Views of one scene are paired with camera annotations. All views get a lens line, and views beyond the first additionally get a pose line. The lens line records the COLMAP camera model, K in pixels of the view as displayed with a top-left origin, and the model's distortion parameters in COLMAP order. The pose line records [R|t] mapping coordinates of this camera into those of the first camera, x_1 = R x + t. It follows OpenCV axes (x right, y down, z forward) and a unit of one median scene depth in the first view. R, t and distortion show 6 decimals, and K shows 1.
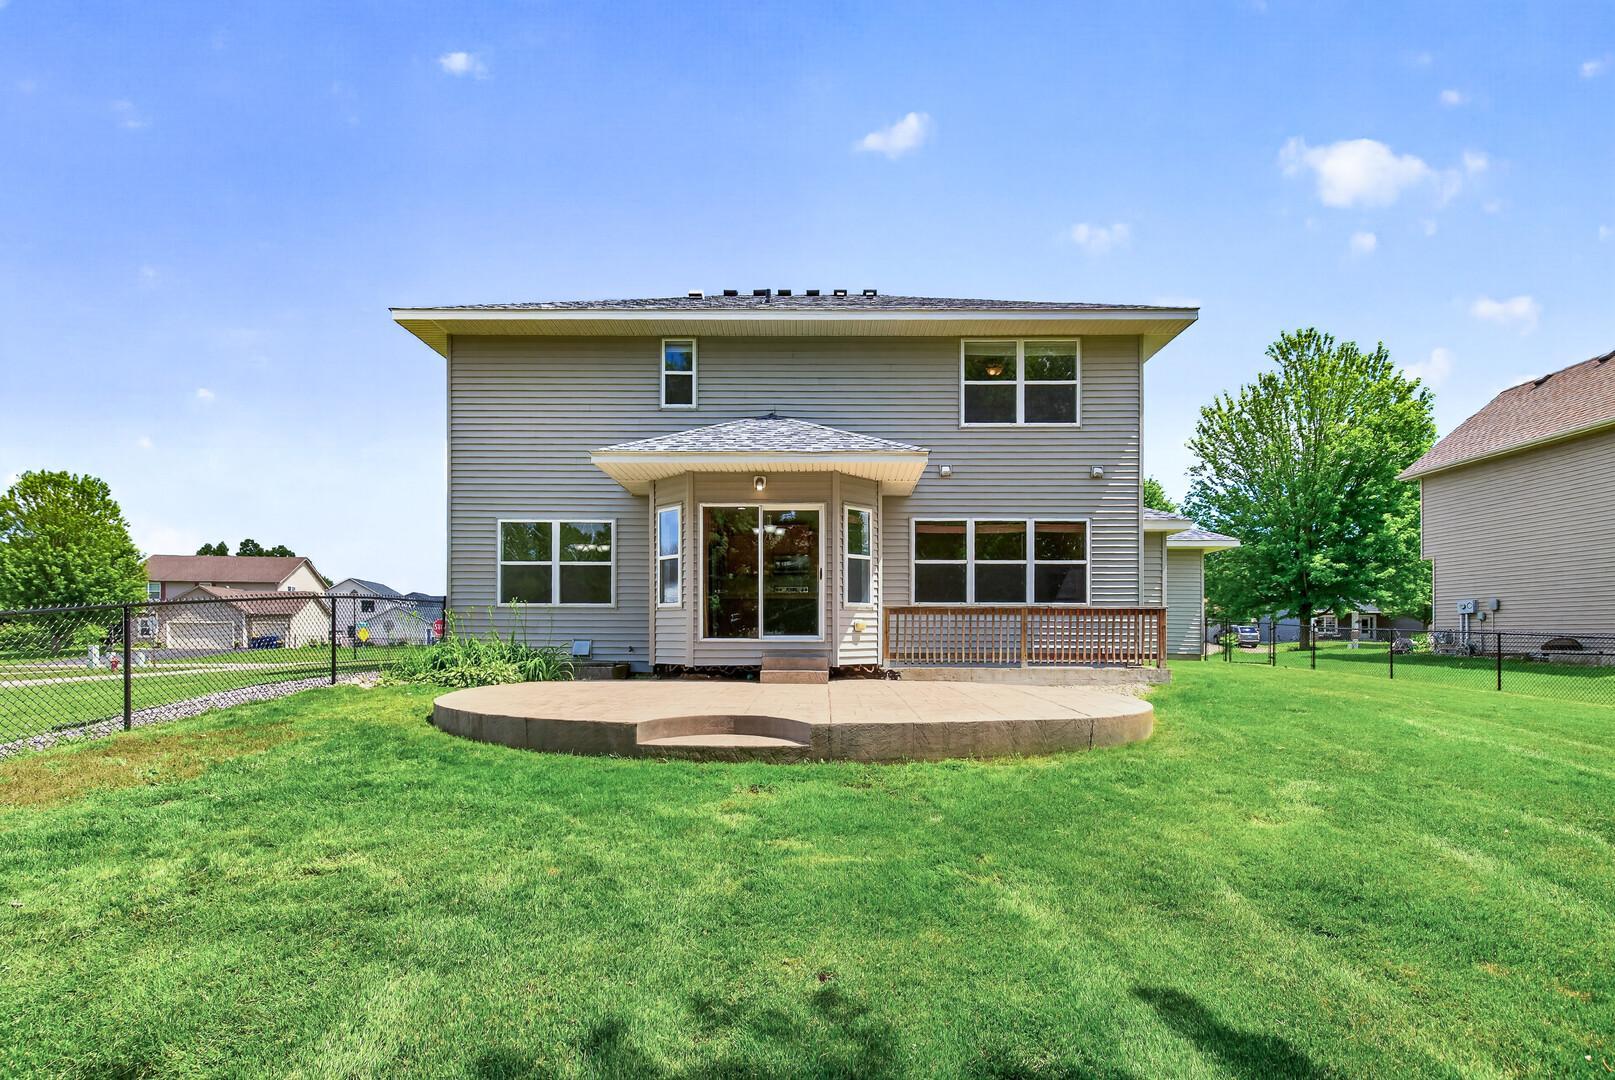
lens RADIAL K [[739.2, 0, 795.1], [0, 739.2, 639.6], [0, 0, 1]] dist [0.004686, 0.000201]
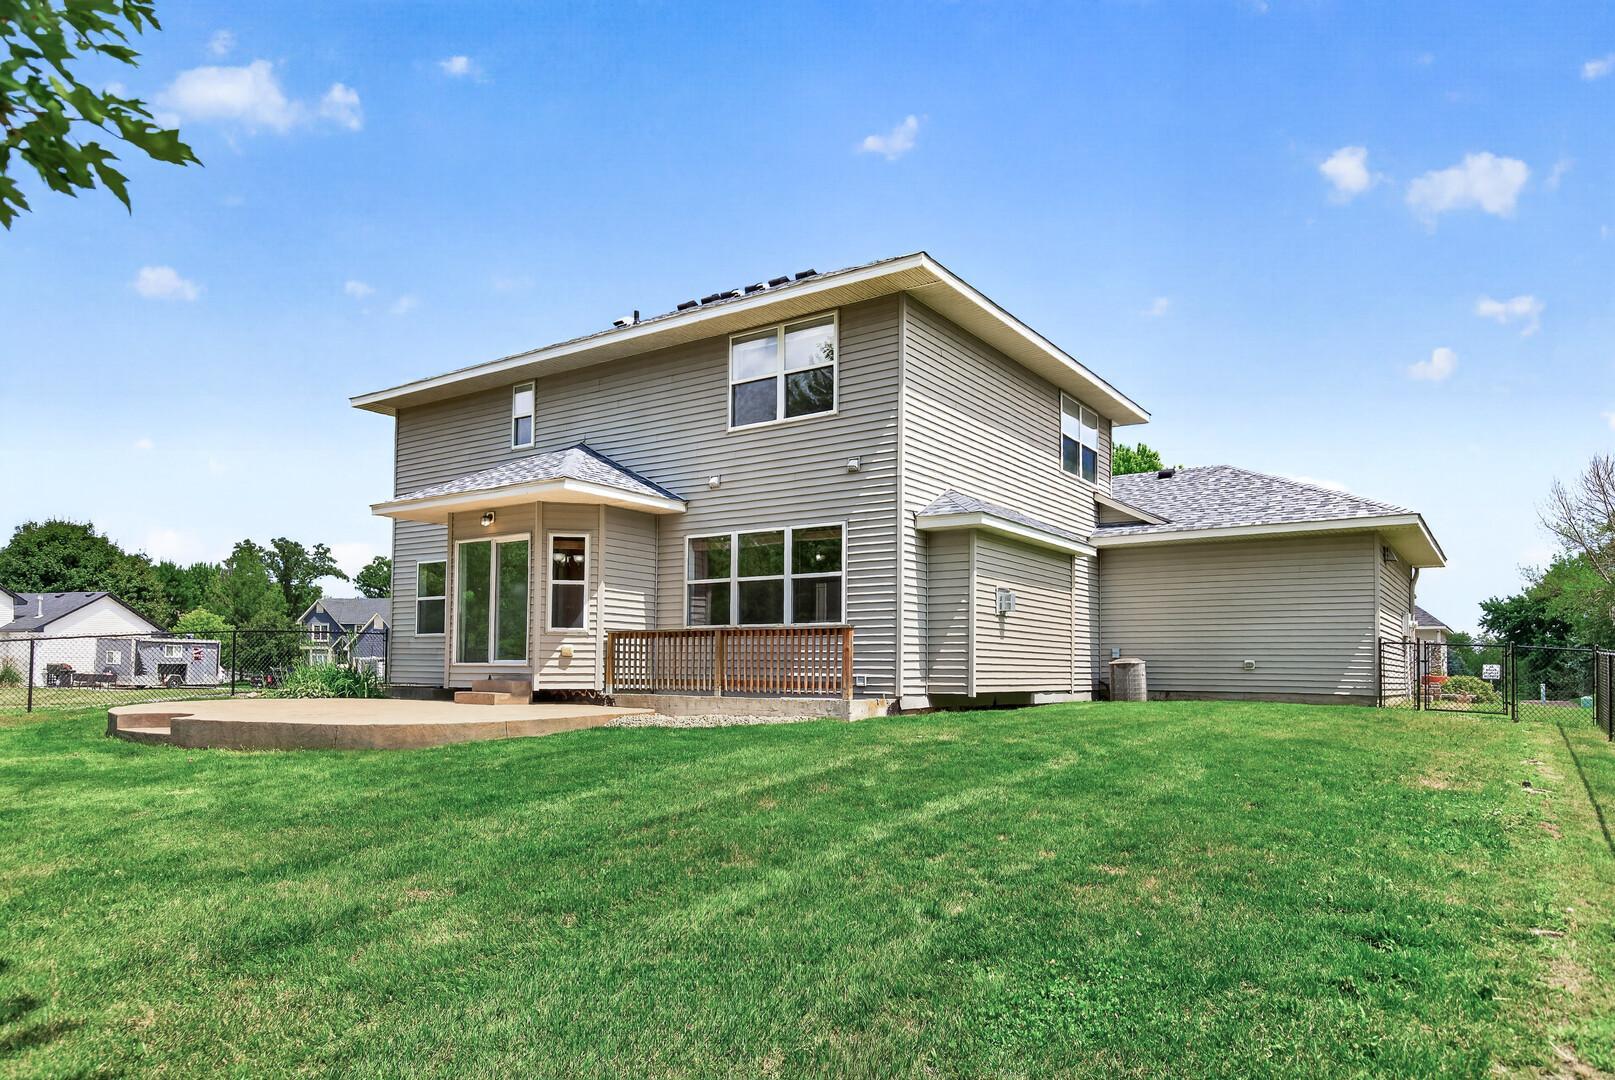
lens RADIAL K [[997.2, 0, 800.2], [0, 997.2, 627.9], [0, 0, 1]] dist [0.025597, 0.002535]
pose [[0.831408, -0.017935, -0.555373, 0.980545], [-0.009924, 0.998840, -0.047112, 0.010251], [0.555574, 0.044681, 0.830266, 0.040261]]
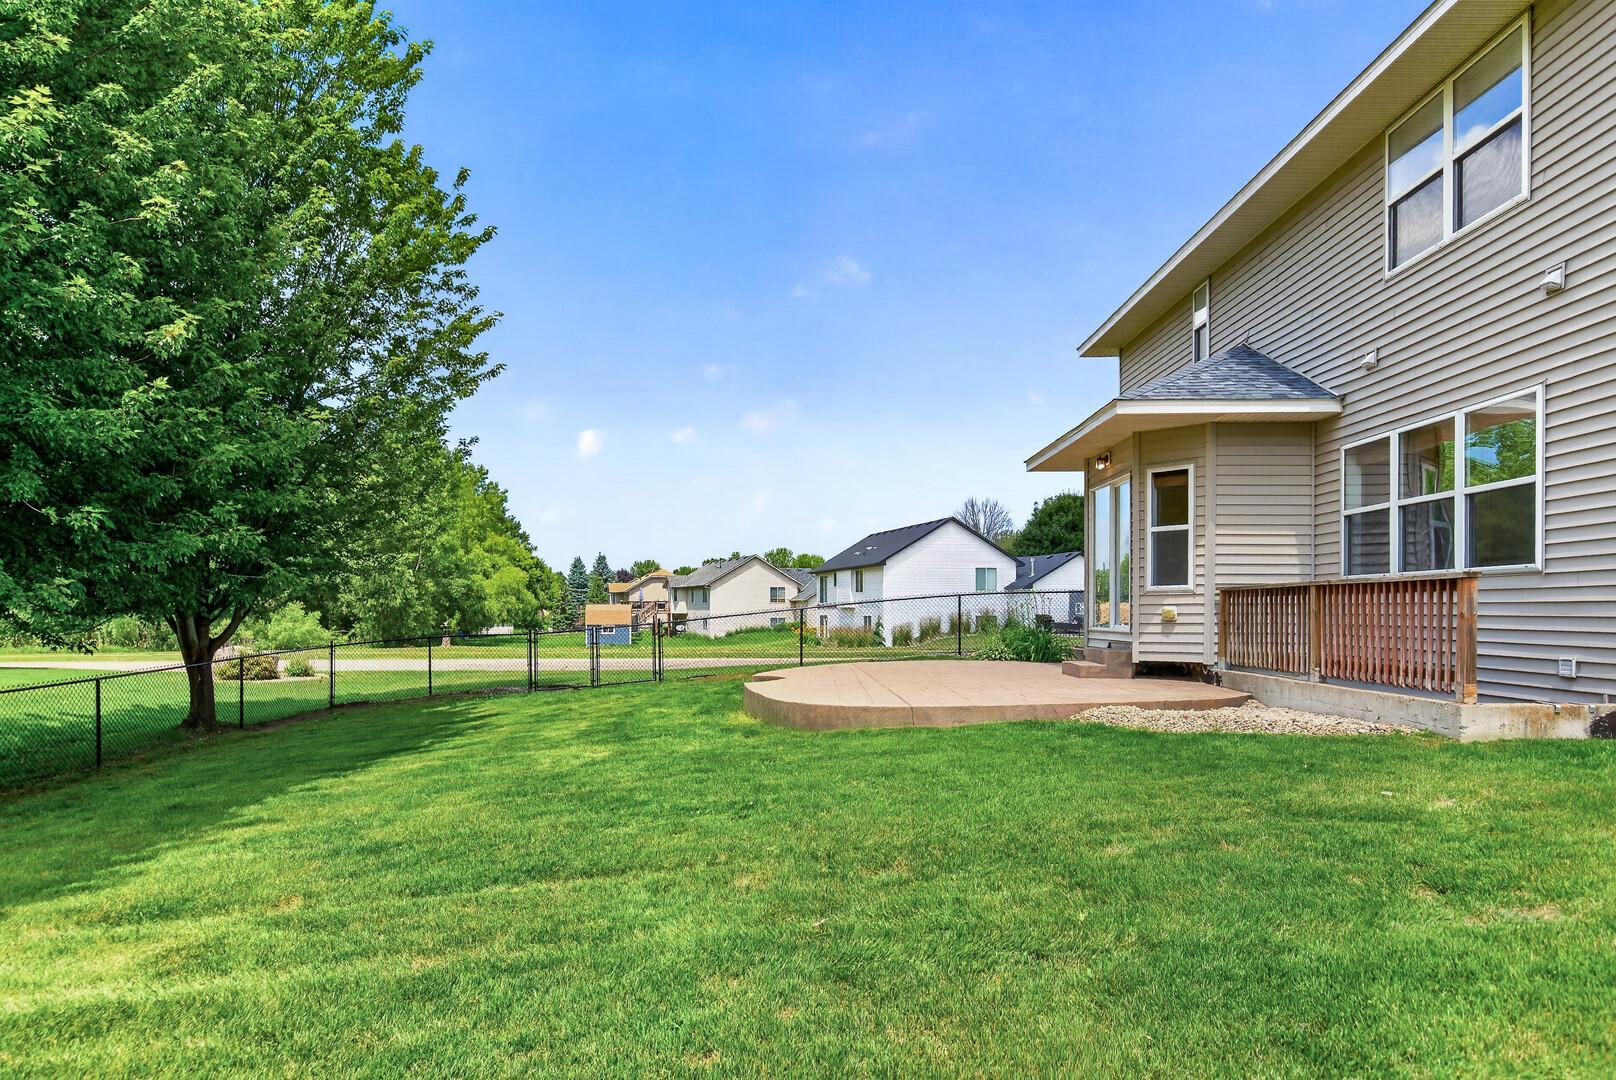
lens RADIAL K [[997.8, 0, 822.9], [0, 997.8, 610.4], [0, 0, 1]] dist [0.025597, 0.002535]
pose [[0.033760, -0.001169, -0.999429, 1.031041], [-0.001383, 0.999998, -0.001216, -0.017854], [0.999429, 0.001423, 0.033759, 0.518693]]
